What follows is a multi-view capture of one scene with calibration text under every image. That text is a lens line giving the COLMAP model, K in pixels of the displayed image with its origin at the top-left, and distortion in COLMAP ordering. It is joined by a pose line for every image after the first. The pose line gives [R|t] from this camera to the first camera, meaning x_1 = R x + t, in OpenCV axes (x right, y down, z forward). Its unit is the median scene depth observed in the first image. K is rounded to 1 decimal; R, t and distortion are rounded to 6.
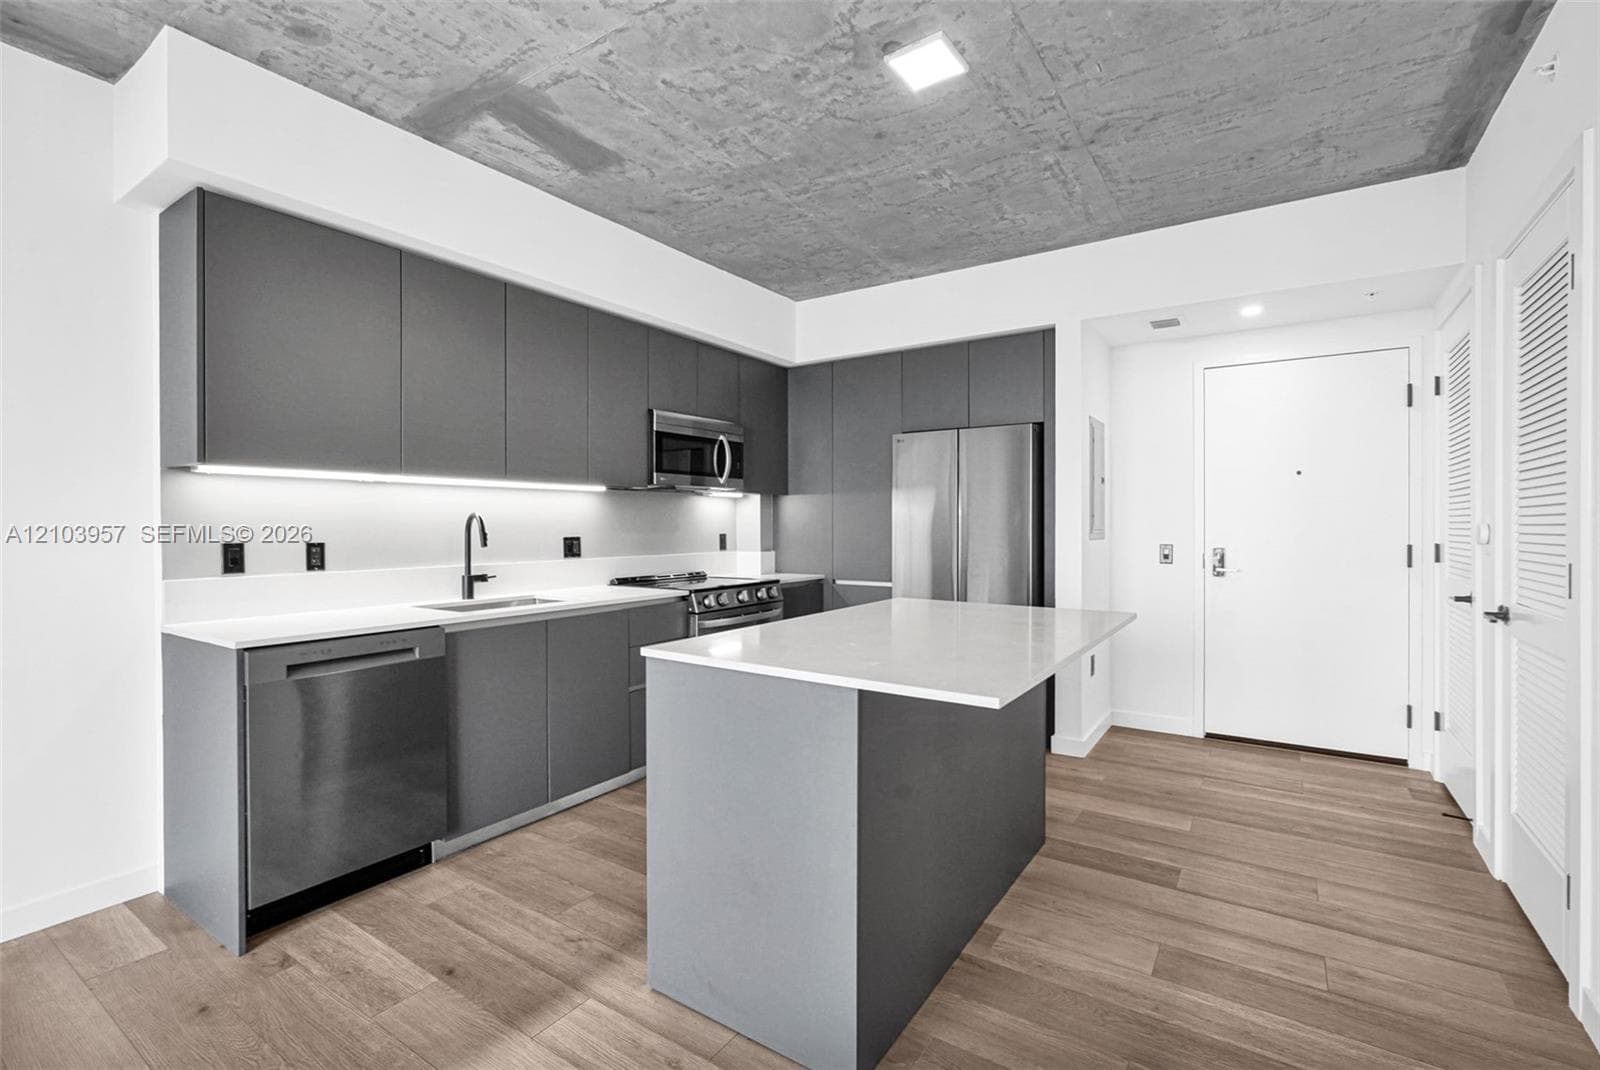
lens RADIAL K [[724.2, 0, 797.5], [0, 724.2, 527.3], [0, 0, 1]] dist [-0.019520, 0.008773]
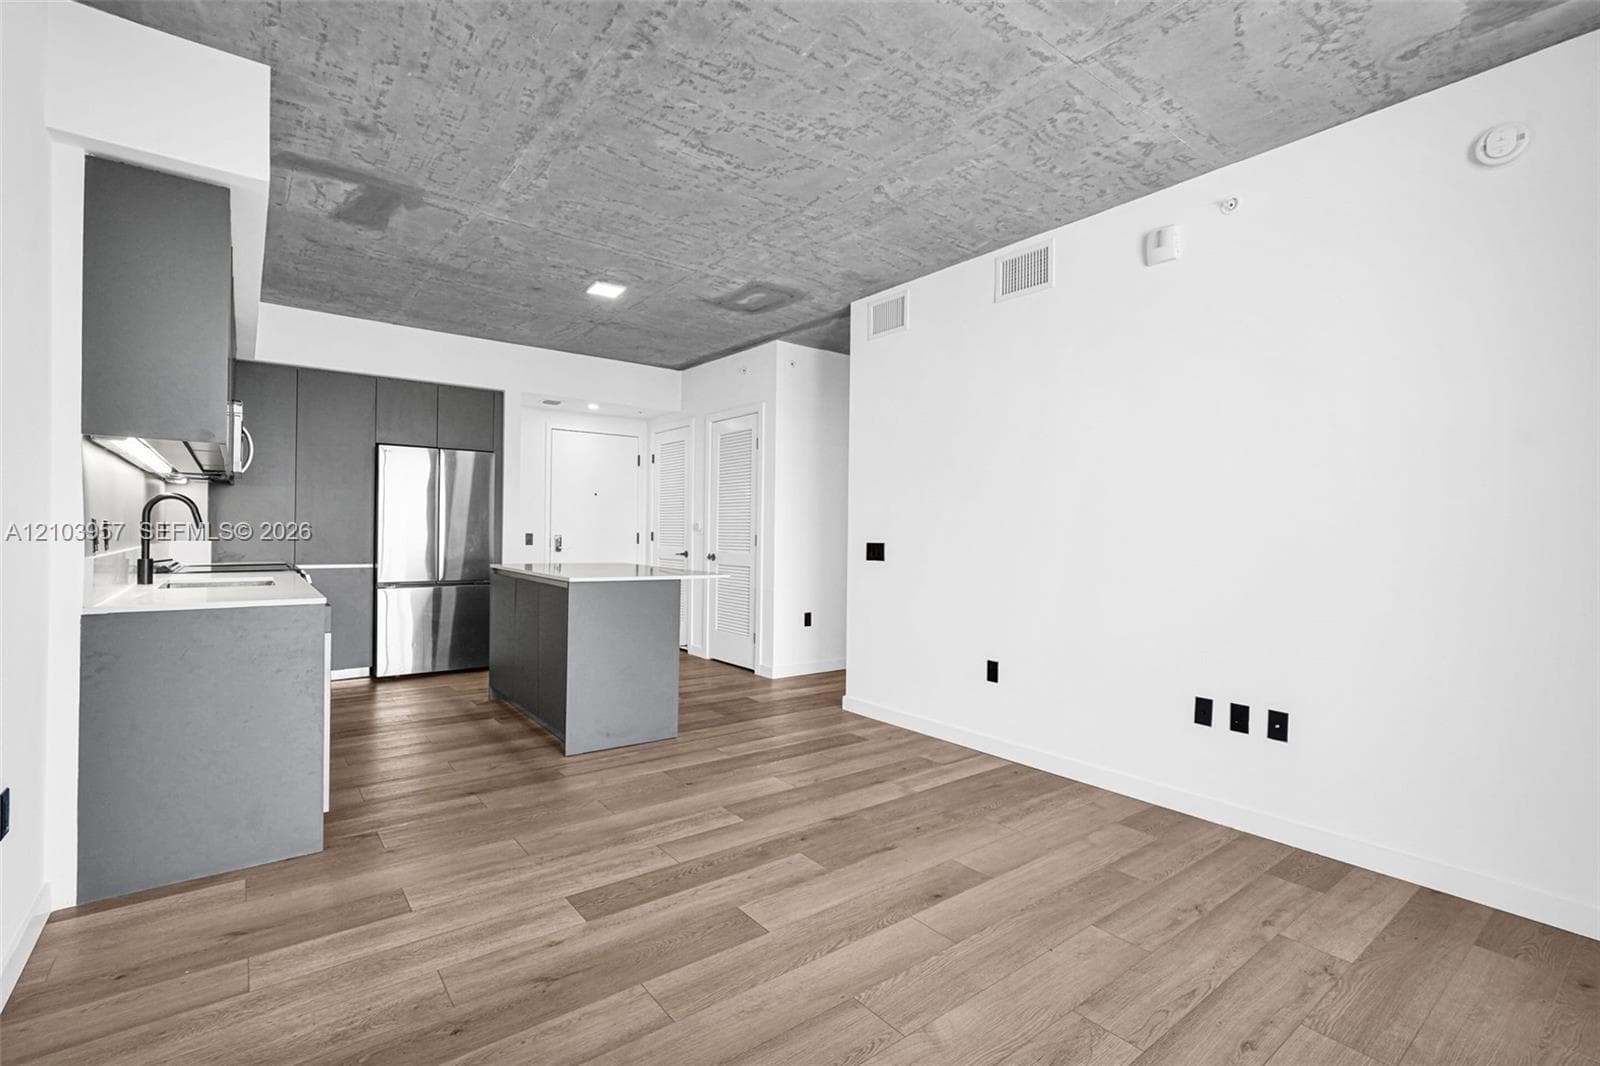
lens RADIAL K [[724.2, 0, 799.5], [0, 724.2, 529.6], [0, 0, 1]] dist [-0.019520, 0.008773]
pose [[0.314151, 0.008378, 0.949336, -1.077453], [-0.010067, 0.999934, -0.005494, 0.024041], [-0.949320, -0.007831, 0.314214, -0.108496]]
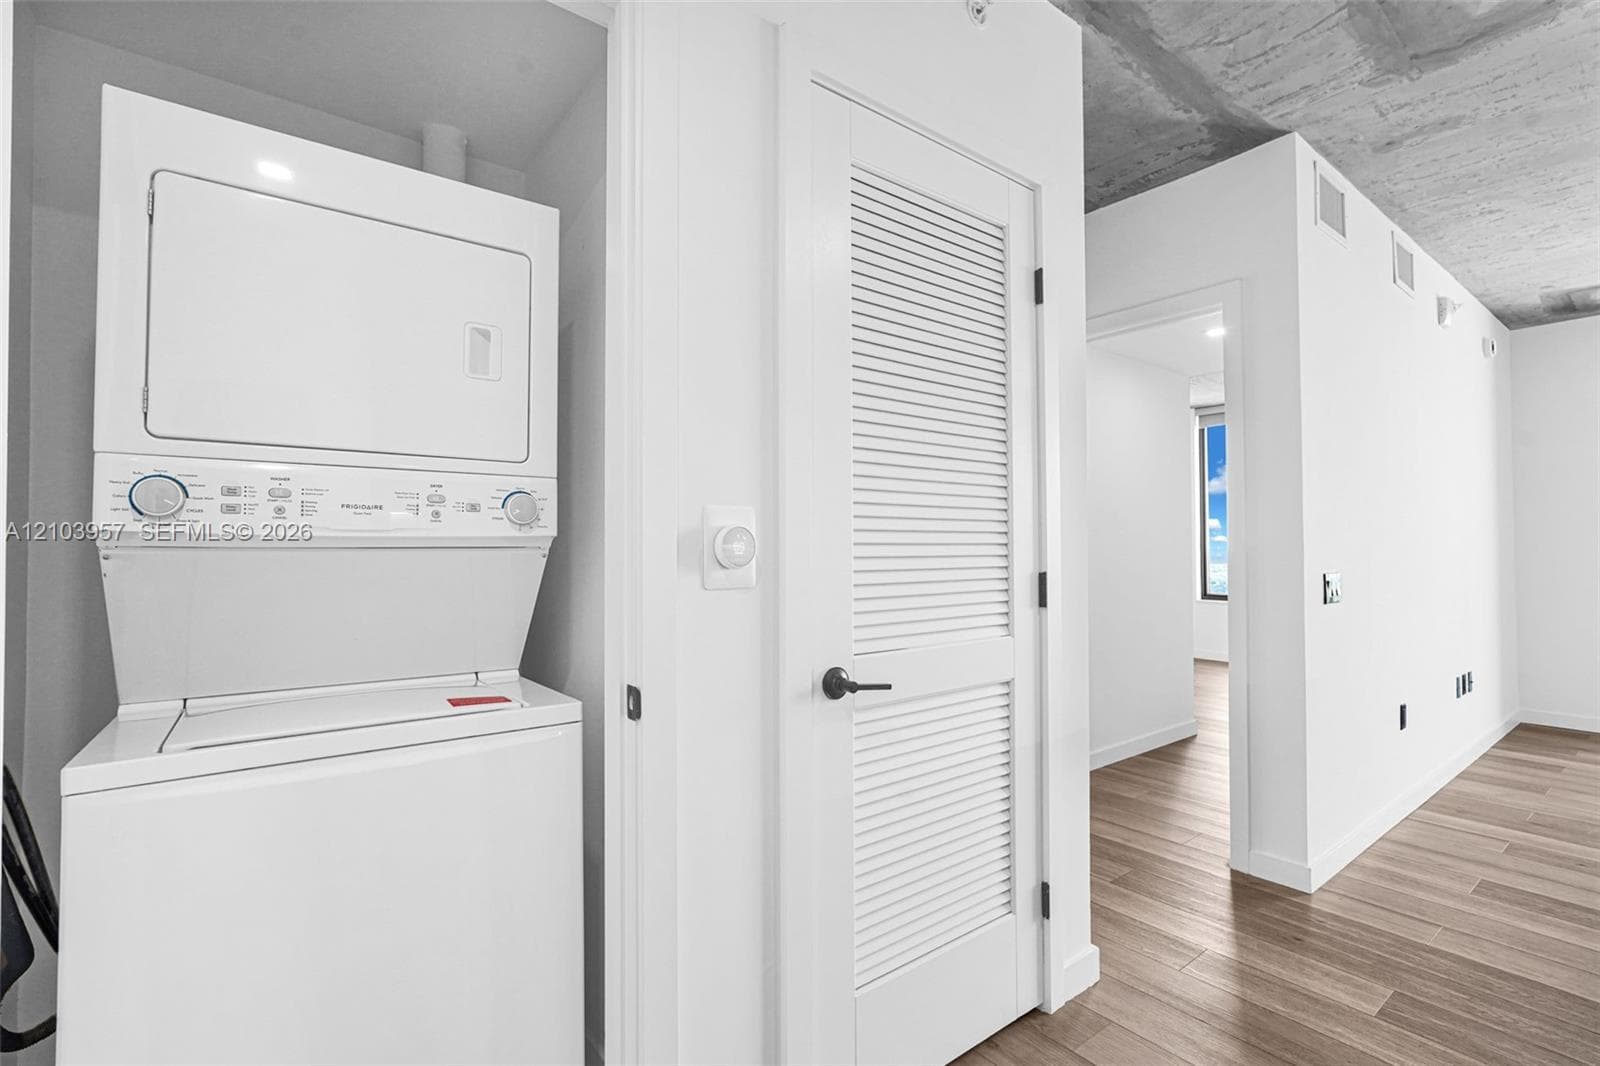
lens RADIAL K [[724.2, 0, 800.8], [0, 724.2, 529.6], [0, 0, 1]] dist [-0.019520, 0.008773]
pose [[-0.947016, 0.007194, 0.321106, 0.607329], [0.001246, 0.999824, -0.018727, 0.005010], [-0.321185, -0.017334, -0.946858, 1.168025]]
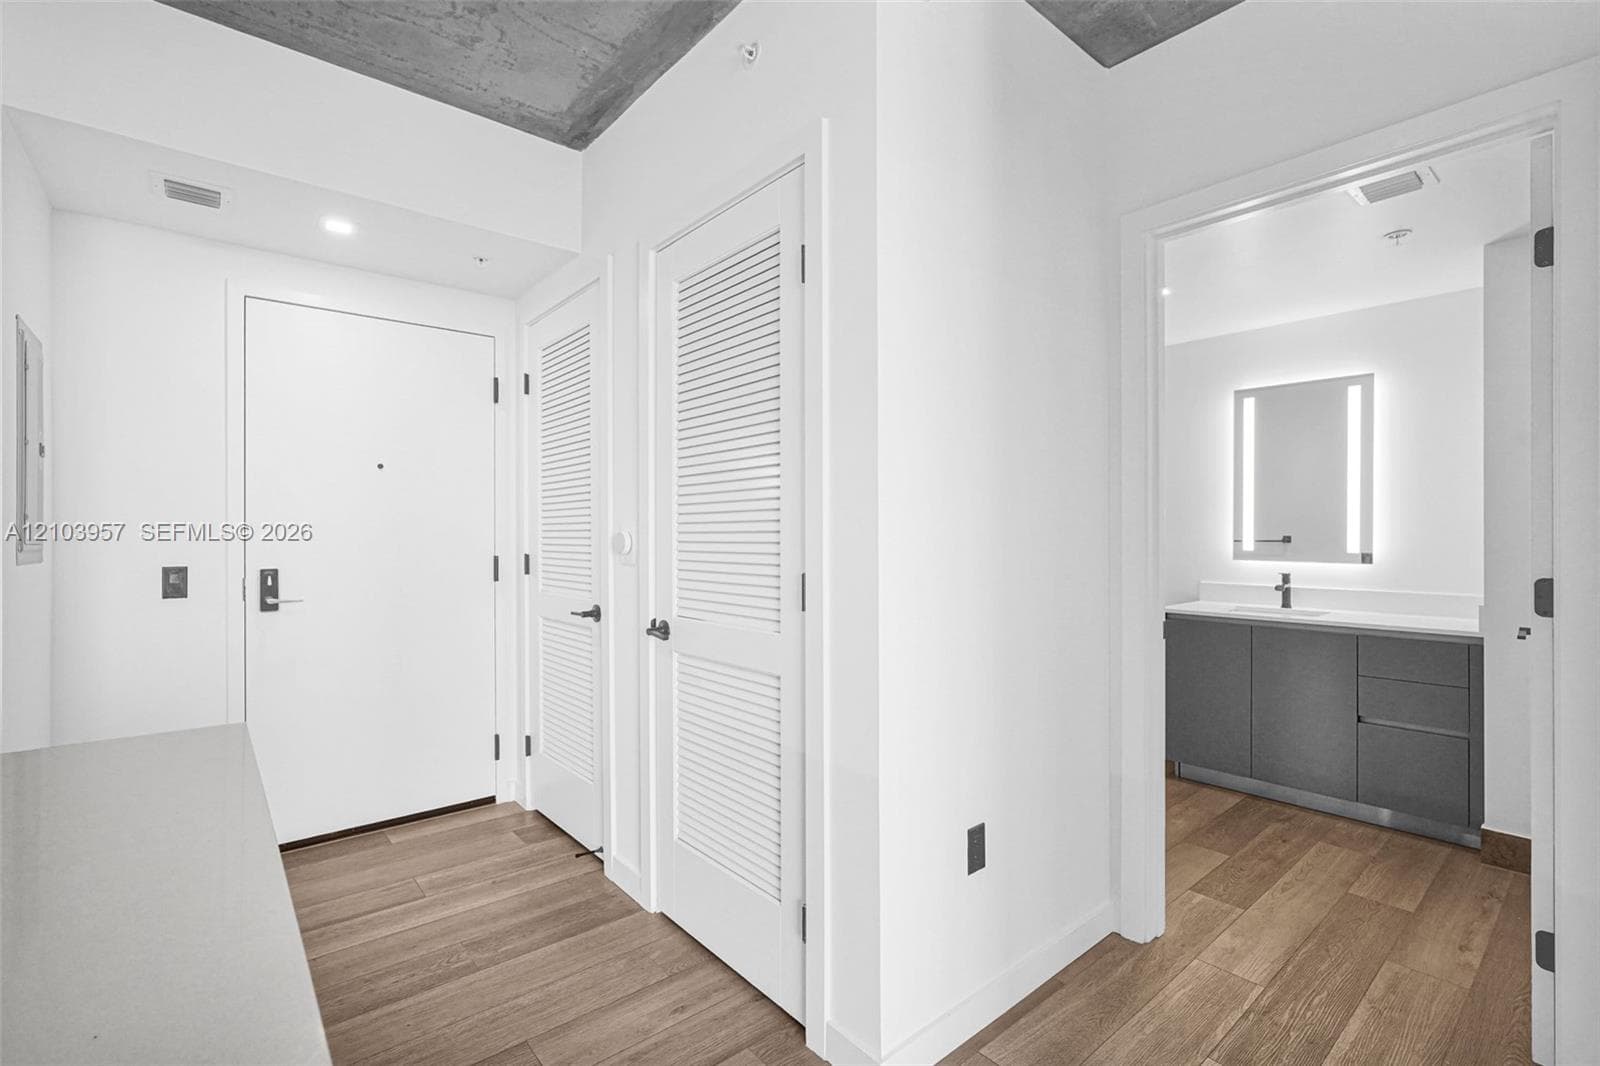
lens RADIAL K [[724.2, 0, 805.2], [0, 724.2, 529.8], [0, 0, 1]] dist [-0.019520, 0.008773]
pose [[0.271137, 0.004049, 0.962532, 0.095113], [0.006329, 0.999962, -0.005989, -0.000604], [-0.962520, 0.007716, 0.271101, 0.417444]]
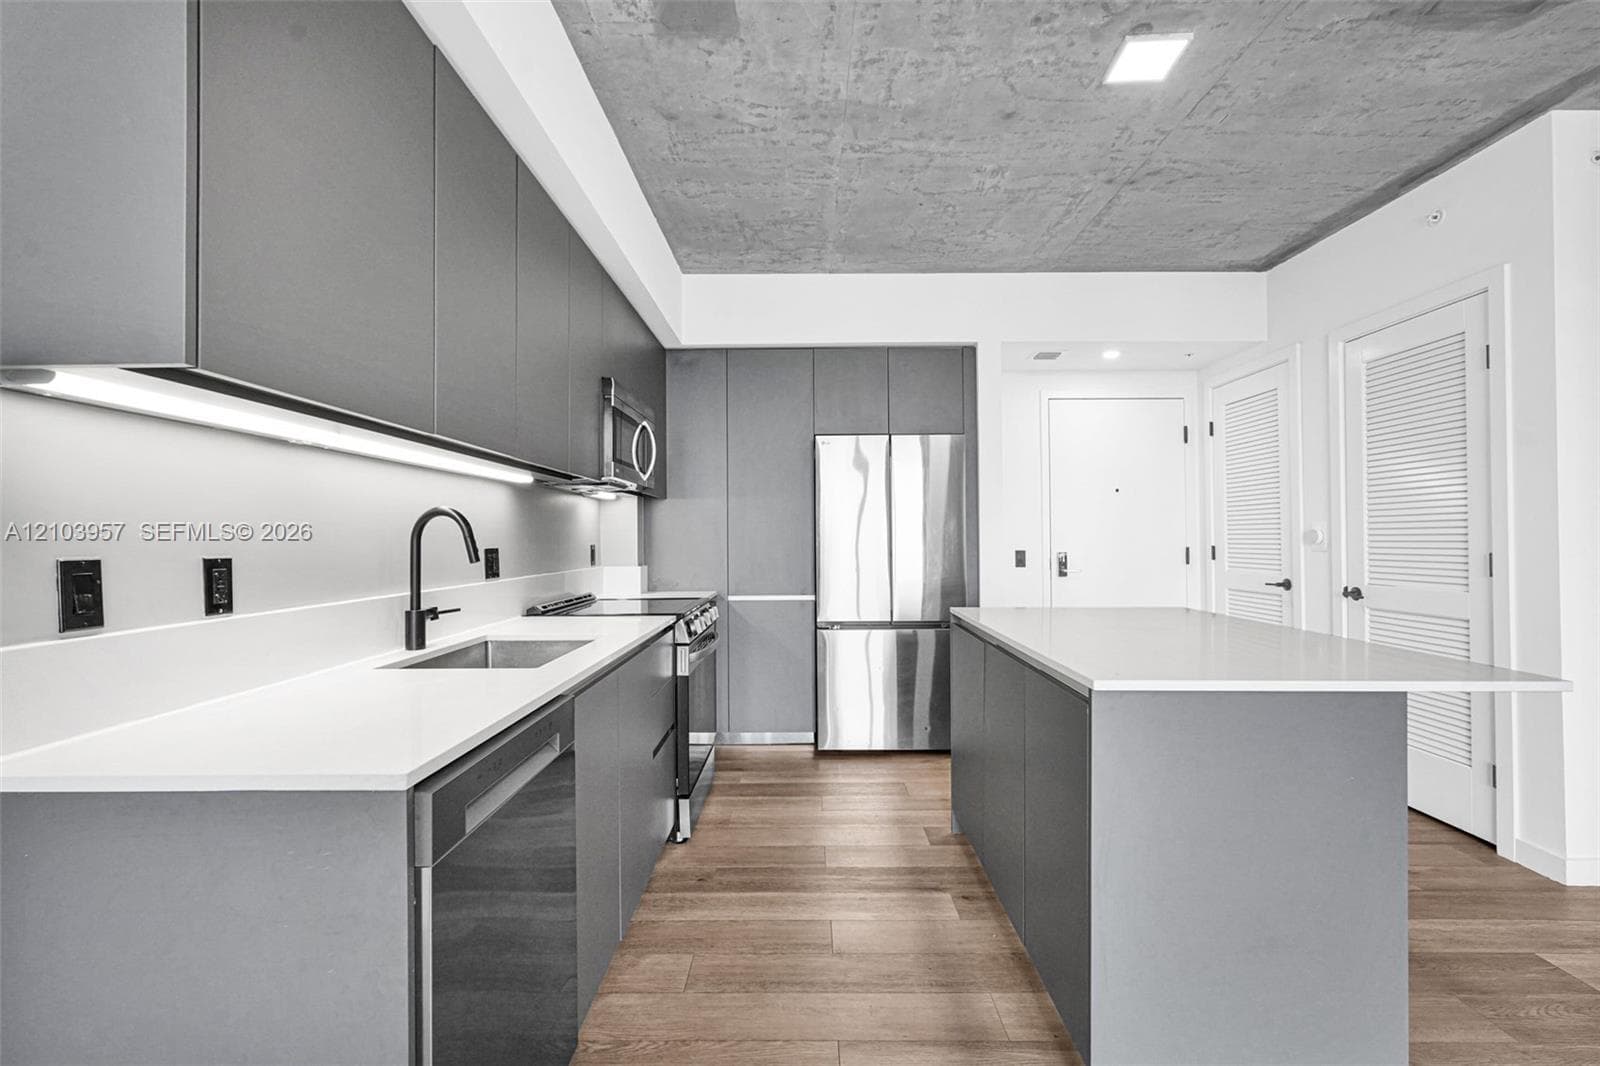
lens RADIAL K [[724.2, 0, 801.1], [0, 724.2, 528.4], [0, 0, 1]] dist [-0.019520, 0.008773]
pose [[0.835293, 0.004730, 0.549785, -0.518637], [0.006112, 0.999821, -0.017889, 0.009940], [-0.549771, 0.018303, 0.835115, 0.308346]]
